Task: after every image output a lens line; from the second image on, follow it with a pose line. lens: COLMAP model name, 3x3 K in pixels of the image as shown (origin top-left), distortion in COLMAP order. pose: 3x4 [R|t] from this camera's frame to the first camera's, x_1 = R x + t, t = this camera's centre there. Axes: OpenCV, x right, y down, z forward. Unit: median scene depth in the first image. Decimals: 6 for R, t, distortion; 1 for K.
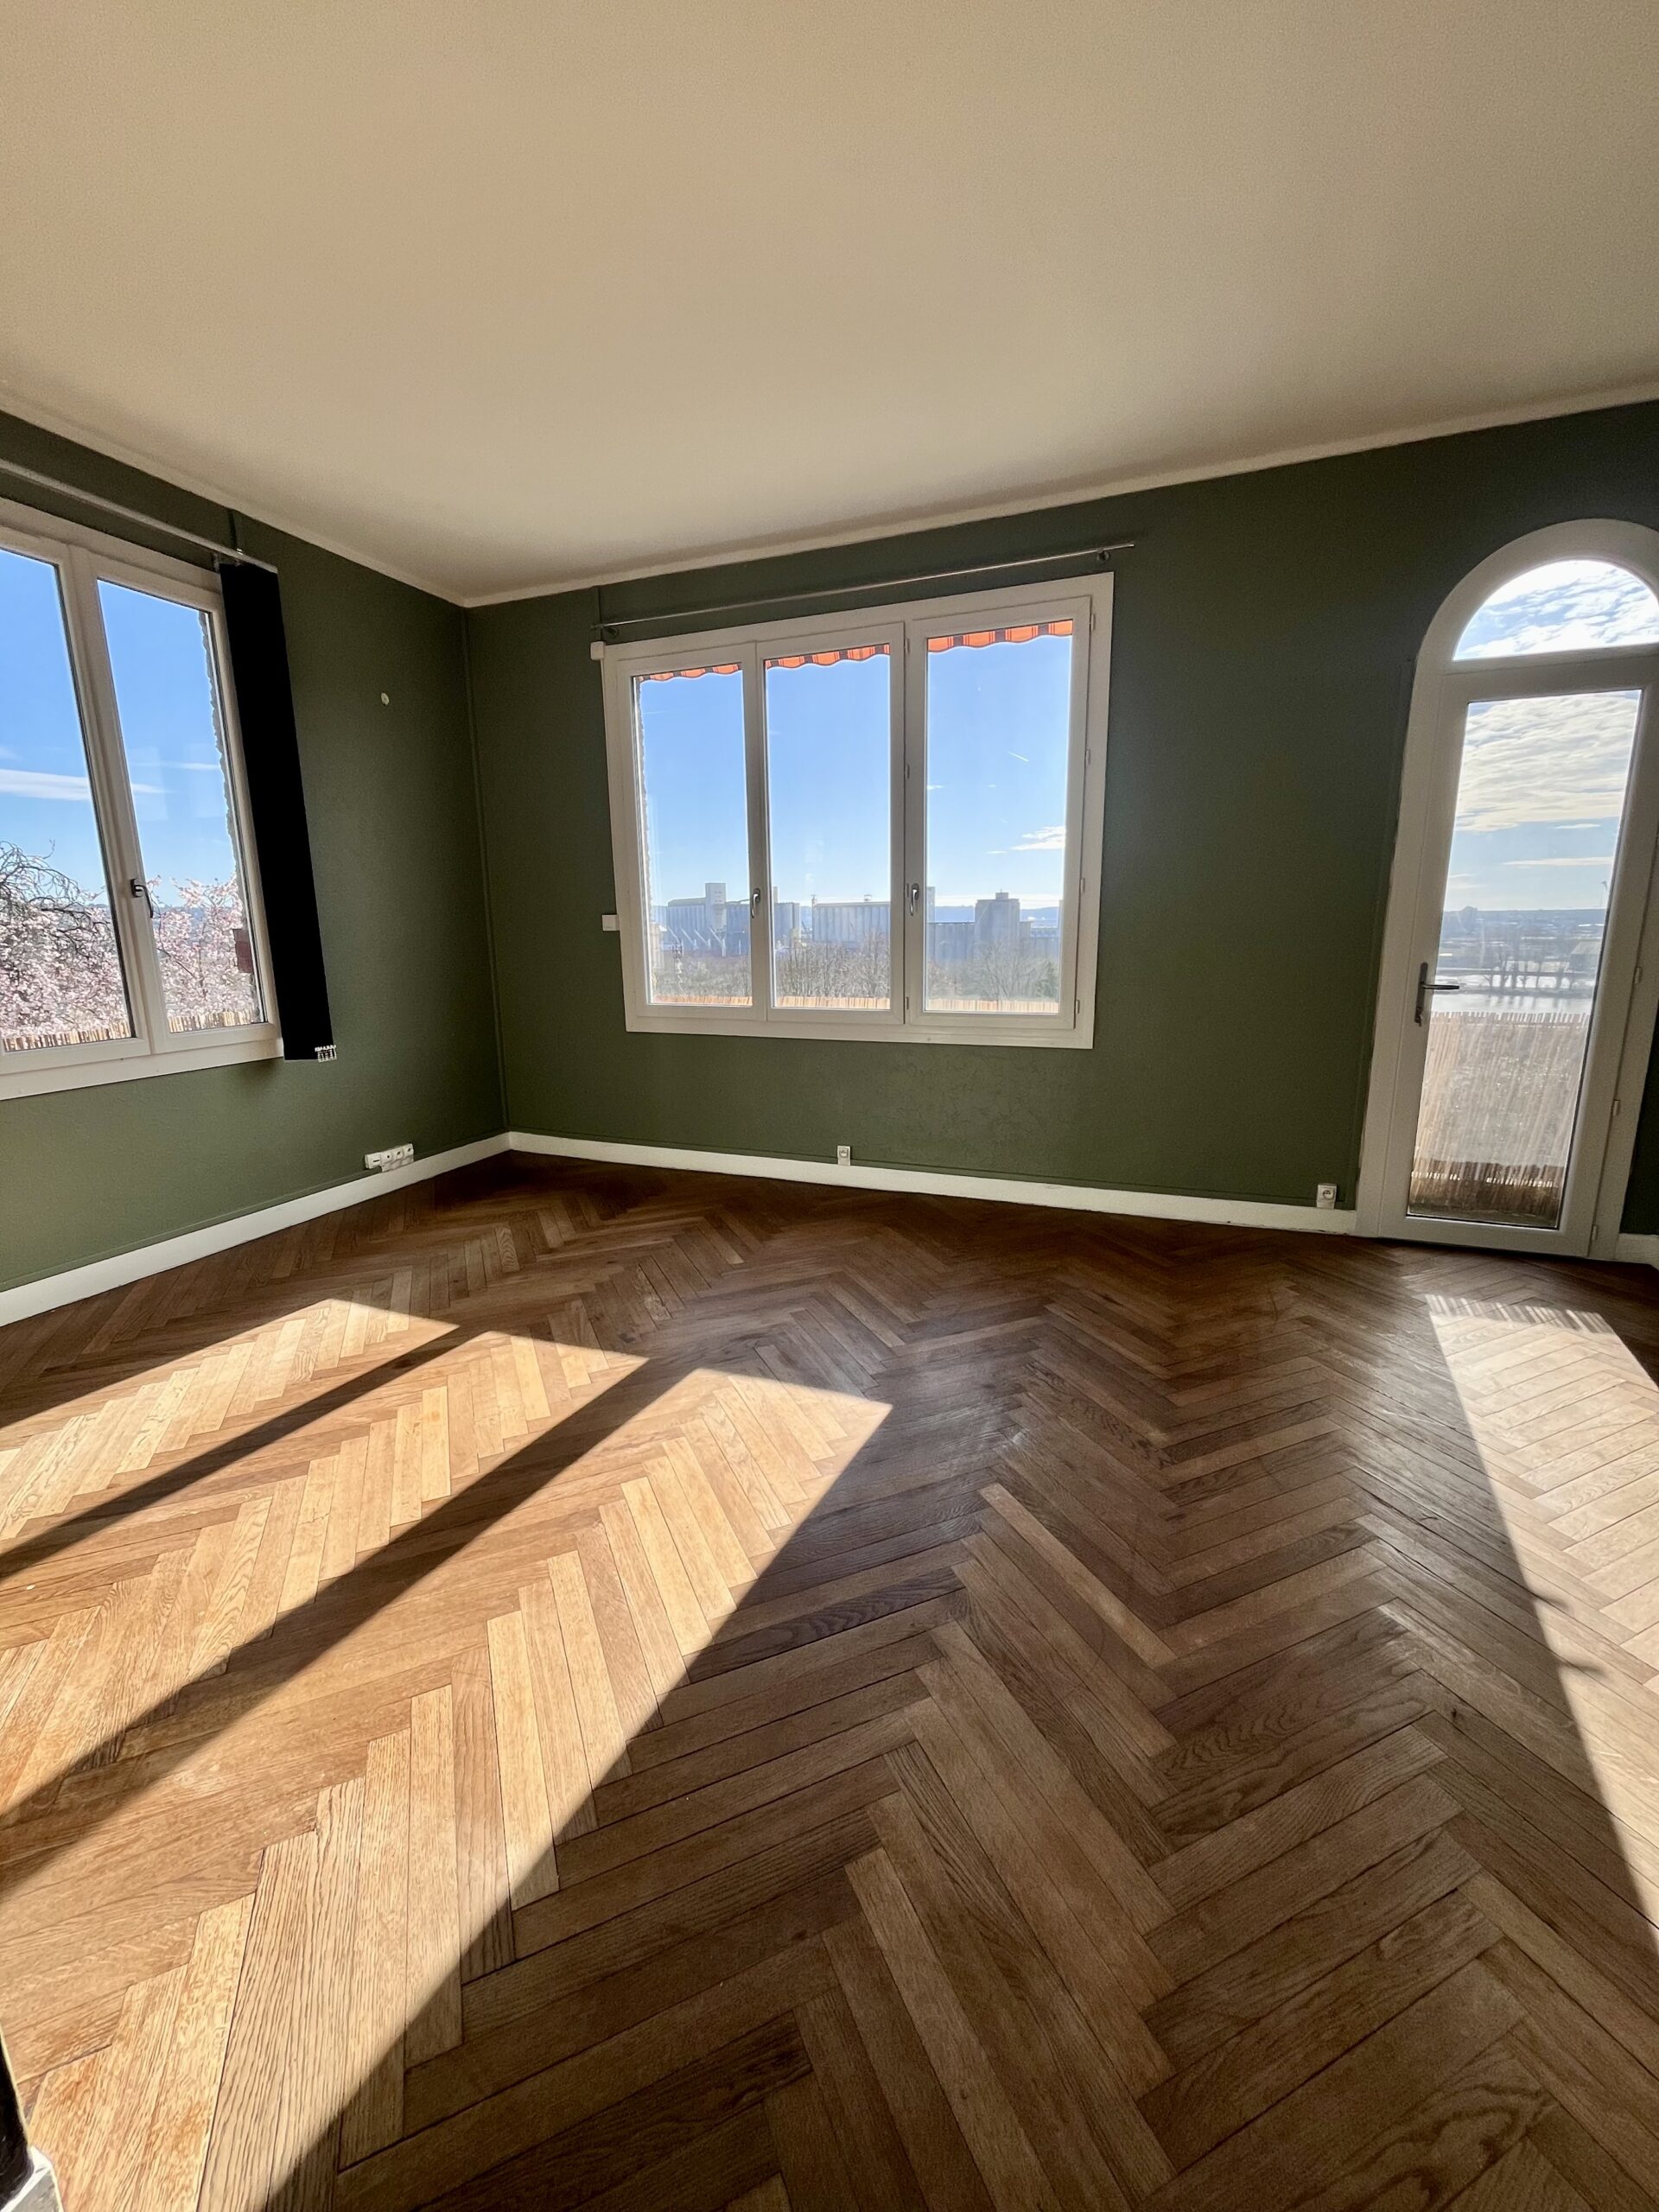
lens RADIAL K [[885.7, 0, 830.2], [0, 885.7, 1099.7], [0, 0, 1]] dist [-0.003880, 0.000543]
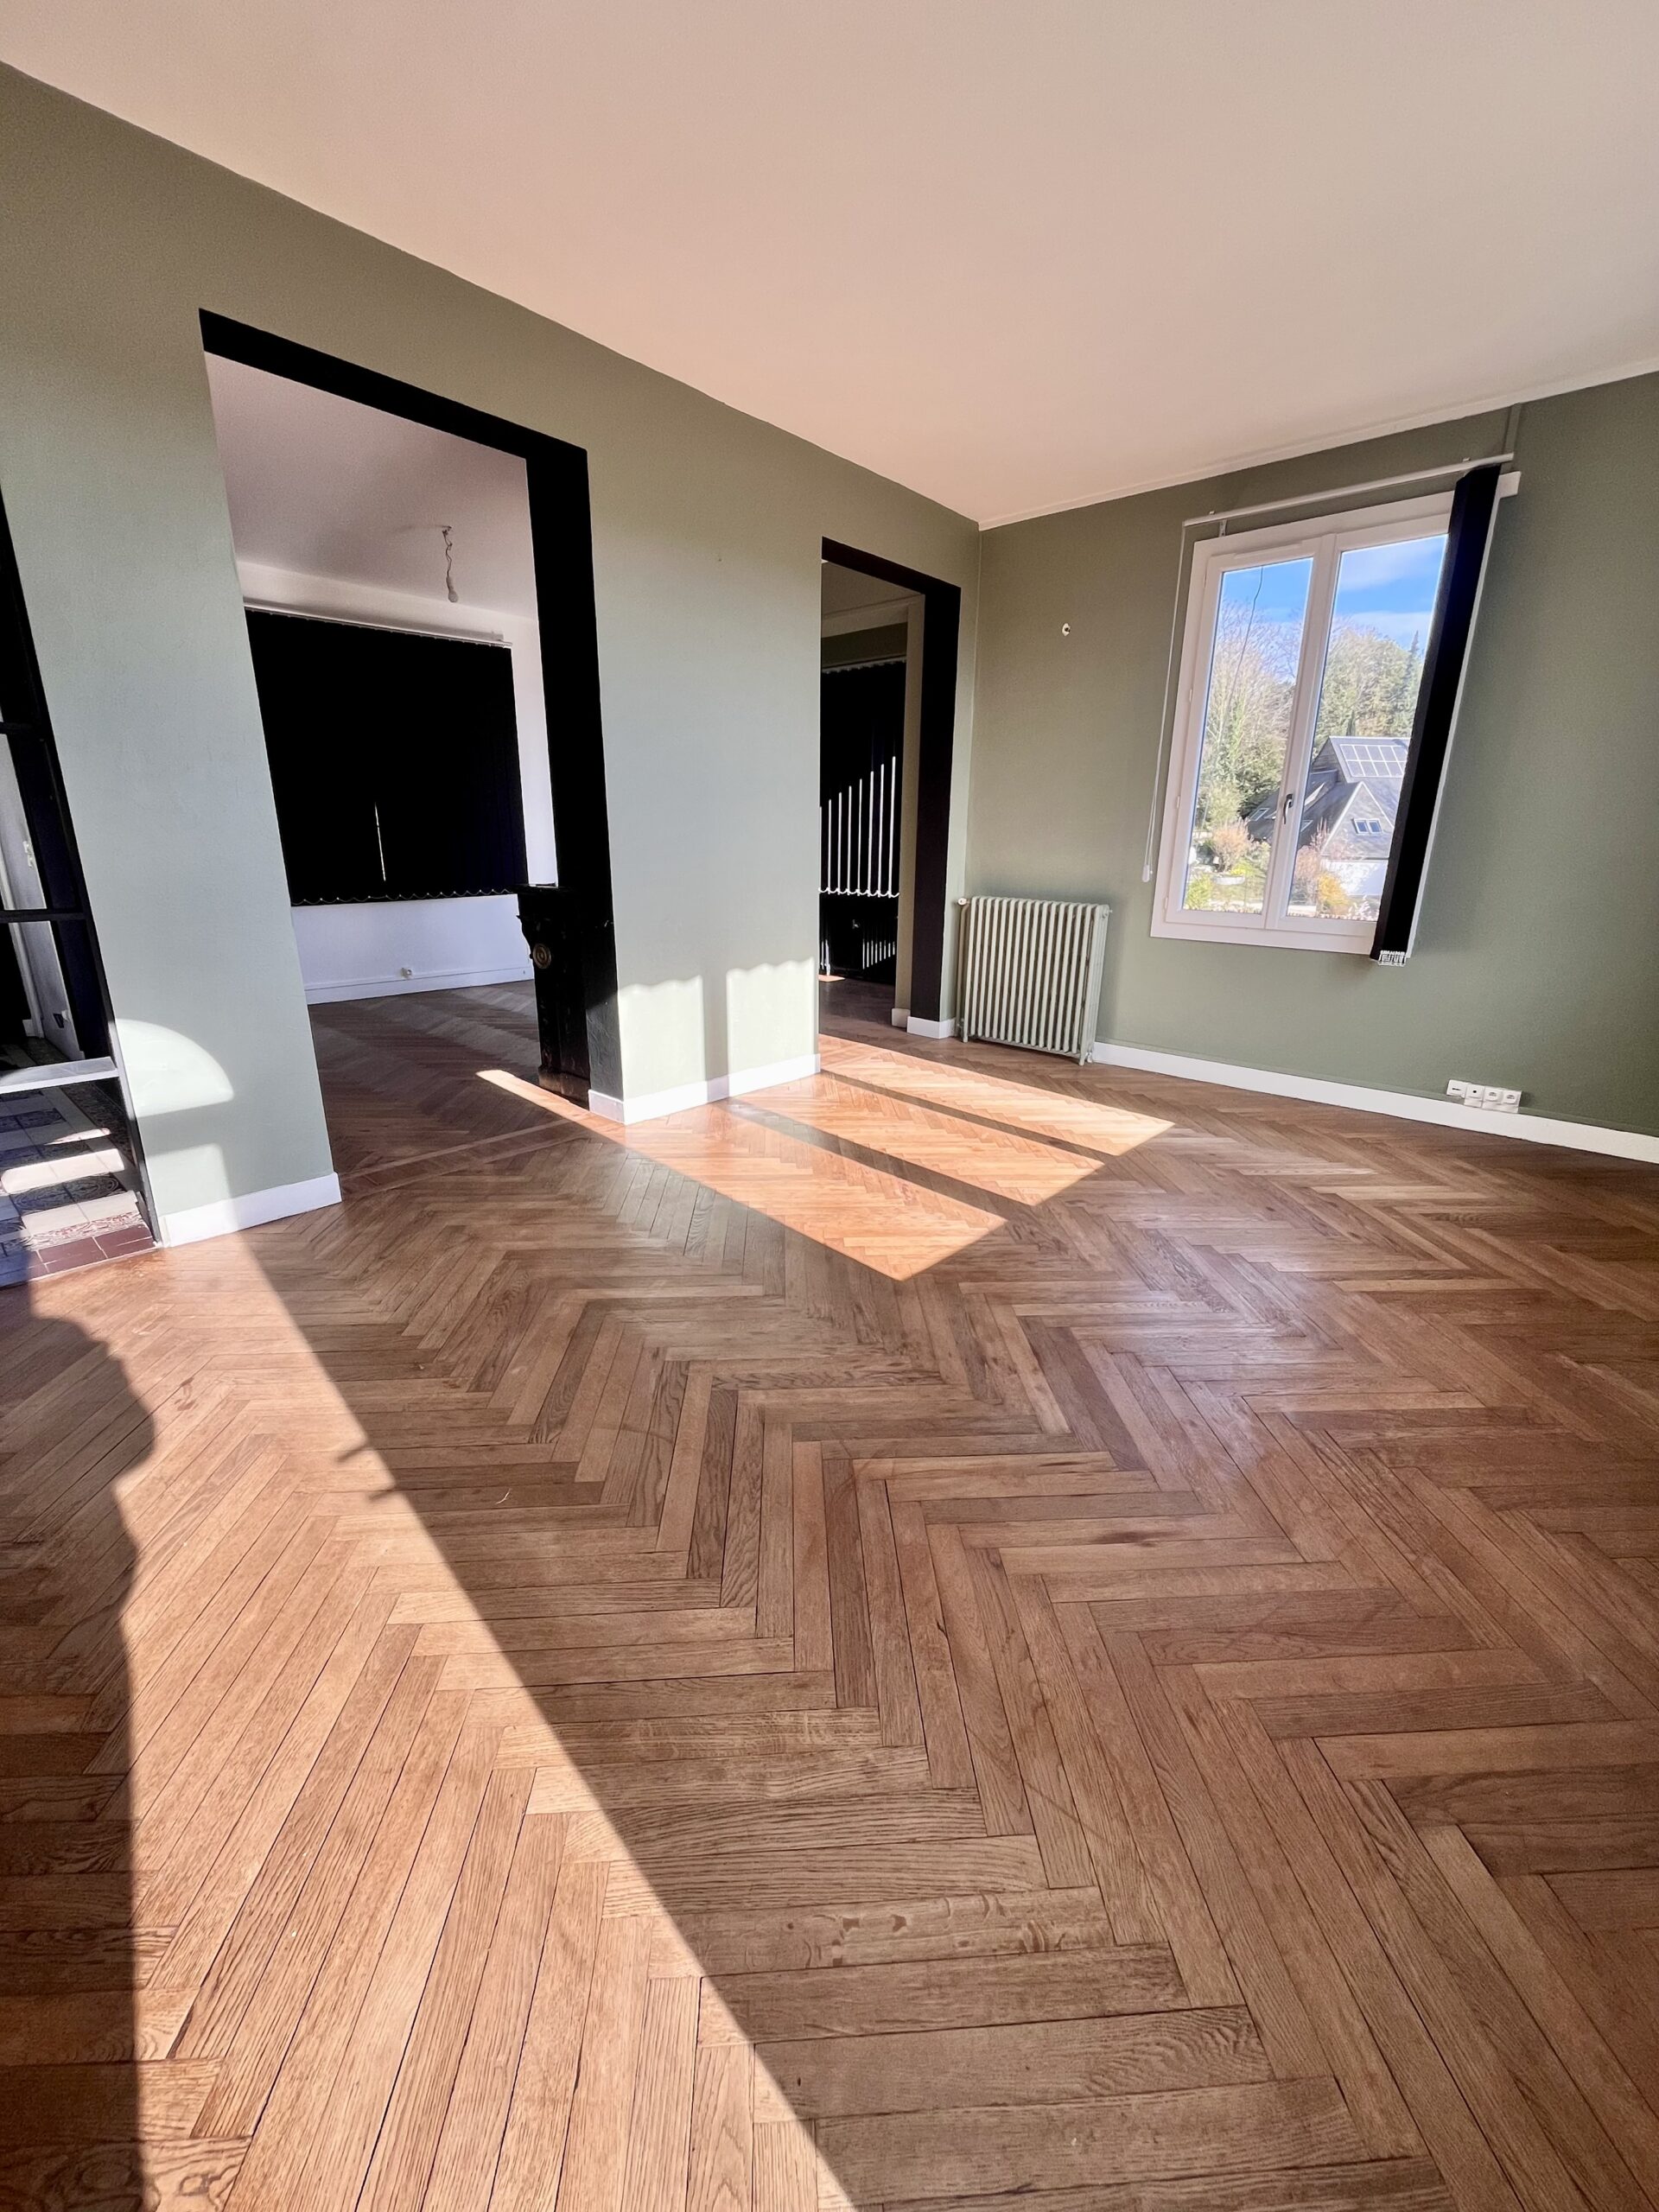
lens RADIAL K [[885.7, 0, 831.6], [0, 885.7, 1098.7], [0, 0, 1]] dist [-0.003880, 0.000543]
pose [[-0.350659, 0.275425, -0.895086, 0.760722], [-0.191582, 0.914464, 0.356442, -0.174106], [0.916698, 0.296472, -0.267898, 0.862736]]
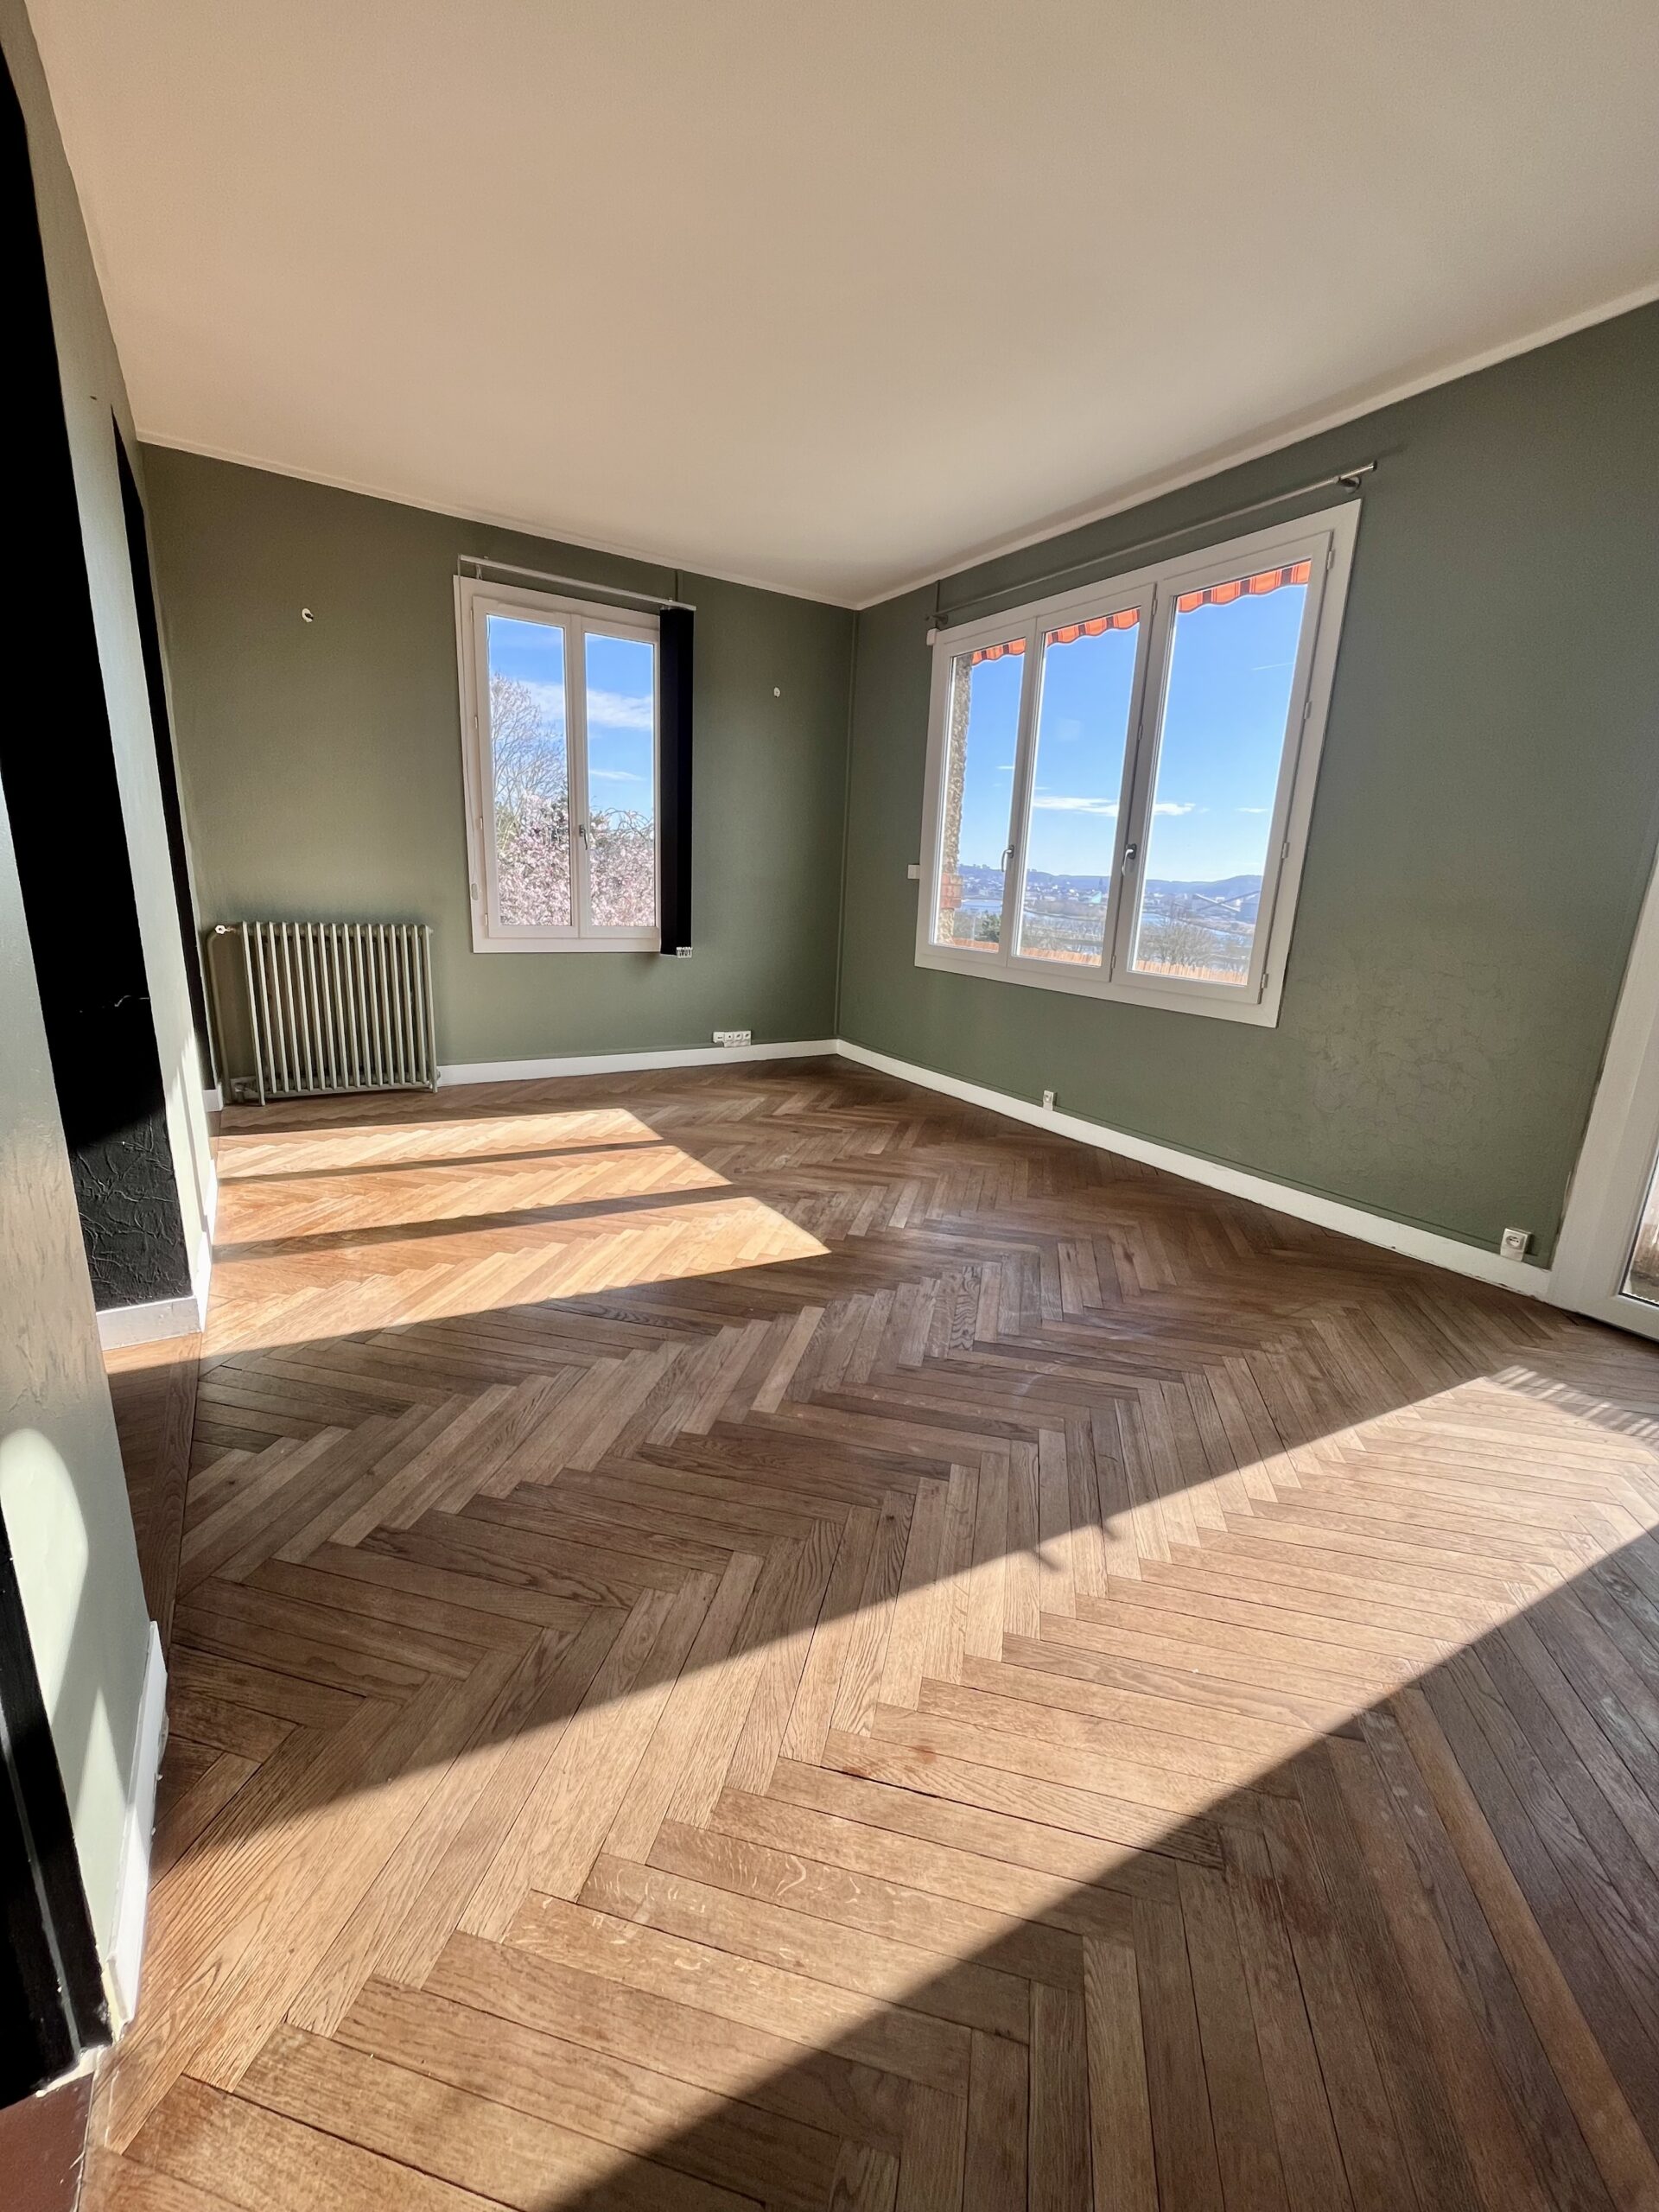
lens RADIAL K [[885.7, 0, 828.4], [0, 885.7, 1099.6], [0, 0, 1]] dist [-0.003880, 0.000543]
pose [[0.801994, 0.191032, -0.565962, 0.556145], [-0.169243, 0.981326, 0.091406, 0.012960], [0.572855, 0.022478, 0.819349, -0.032684]]
